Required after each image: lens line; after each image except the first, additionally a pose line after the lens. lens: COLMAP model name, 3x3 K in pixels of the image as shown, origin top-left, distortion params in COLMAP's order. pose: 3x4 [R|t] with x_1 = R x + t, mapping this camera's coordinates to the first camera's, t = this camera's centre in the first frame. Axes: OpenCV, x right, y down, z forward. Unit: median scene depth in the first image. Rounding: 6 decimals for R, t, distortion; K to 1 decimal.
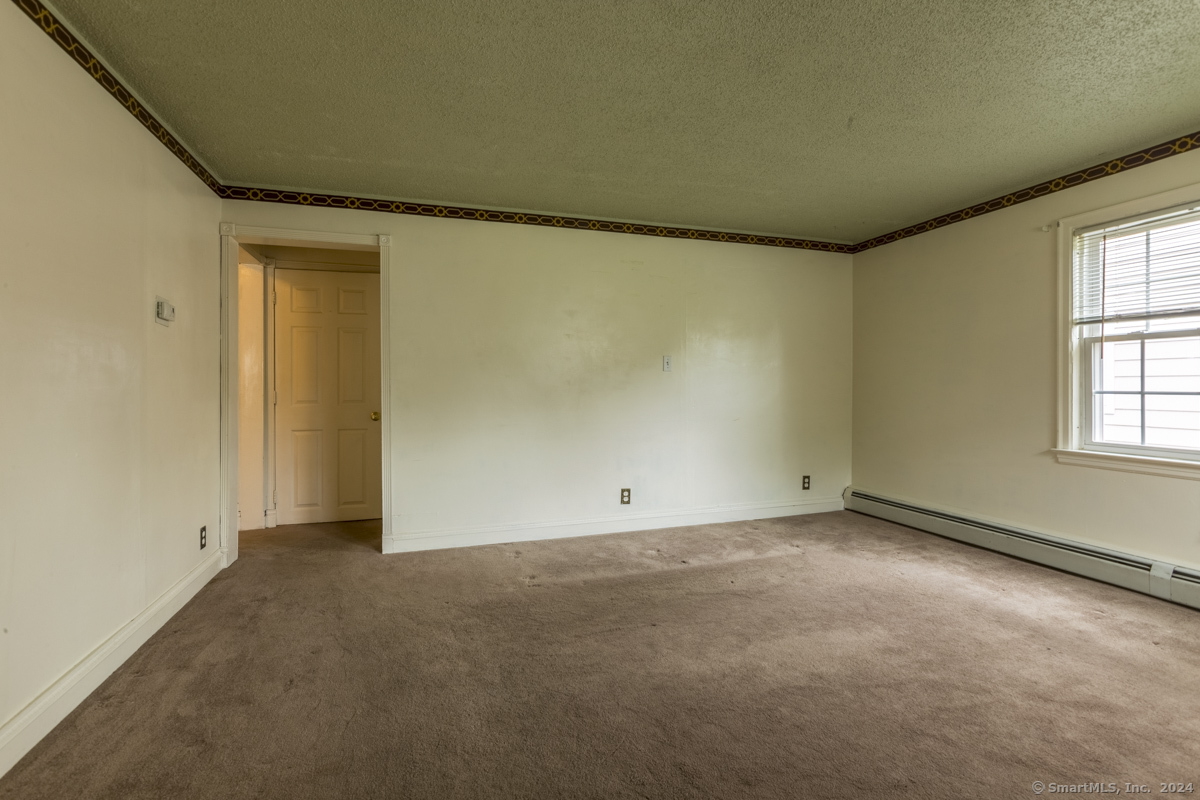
lens RADIAL K [[539.0, 0, 590.0], [0, 539.0, 381.4], [0, 0, 1]] dist [-0.017115, 0.011977]
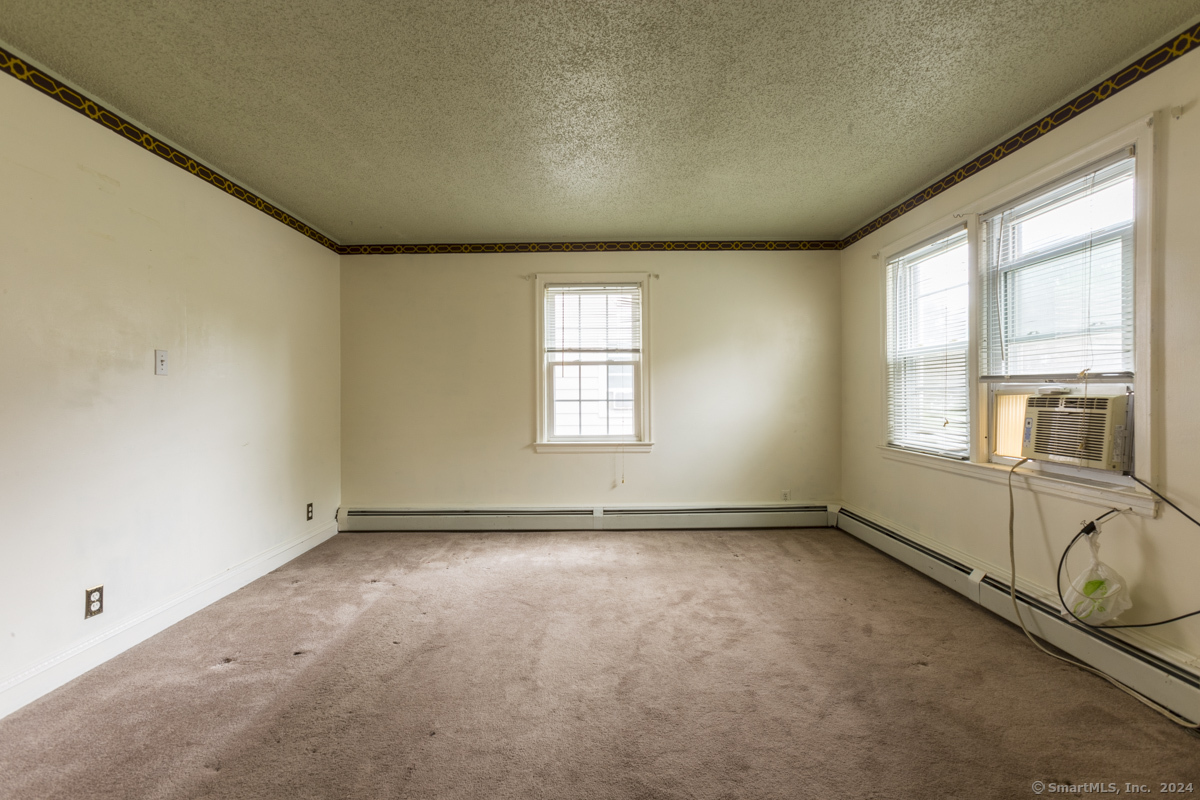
lens RADIAL K [[536.3, 0, 594.9], [0, 536.3, 398.6], [0, 0, 1]] dist [-0.010879, 0.006790]
pose [[0.301313, -0.007461, 0.953496, -0.383171], [-0.001124, 0.999966, 0.008179, 0.003219], [-0.953525, -0.003536, 0.301294, 0.457127]]
